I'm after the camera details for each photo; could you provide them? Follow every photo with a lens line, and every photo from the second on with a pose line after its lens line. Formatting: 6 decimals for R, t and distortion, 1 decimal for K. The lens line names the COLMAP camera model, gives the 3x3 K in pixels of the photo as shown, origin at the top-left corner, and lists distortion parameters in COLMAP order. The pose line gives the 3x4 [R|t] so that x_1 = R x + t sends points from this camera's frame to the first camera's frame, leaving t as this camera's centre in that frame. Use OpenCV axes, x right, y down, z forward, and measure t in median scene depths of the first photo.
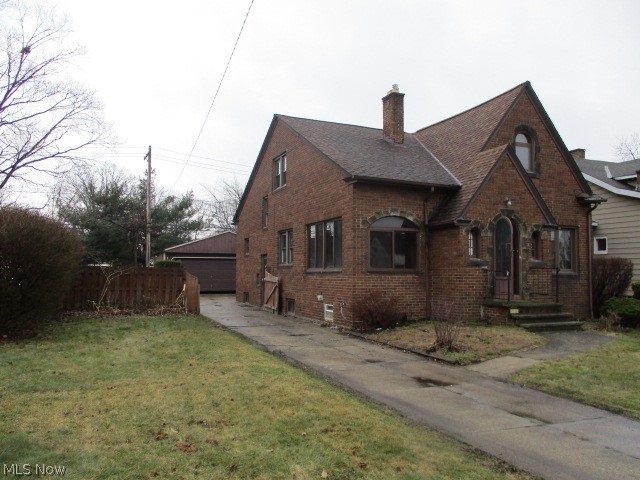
lens RADIAL K [[537.7, 0, 320.0], [0, 537.7, 240.0], [0, 0, 1]] dist [-0.026007, 0.004583]
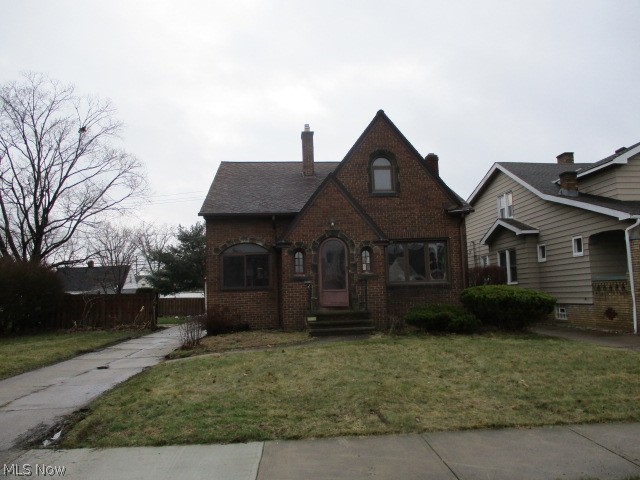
lens RADIAL K [[525.4, 0, 320.0], [0, 525.4, 240.0], [0, 0, 1]] dist [-0.003291, -0.003273]
pose [[0.952532, -0.071655, -0.295886, 0.563646], [0.058770, 0.996905, -0.052224, 0.018084], [0.298712, 0.032356, 0.953795, -0.059841]]
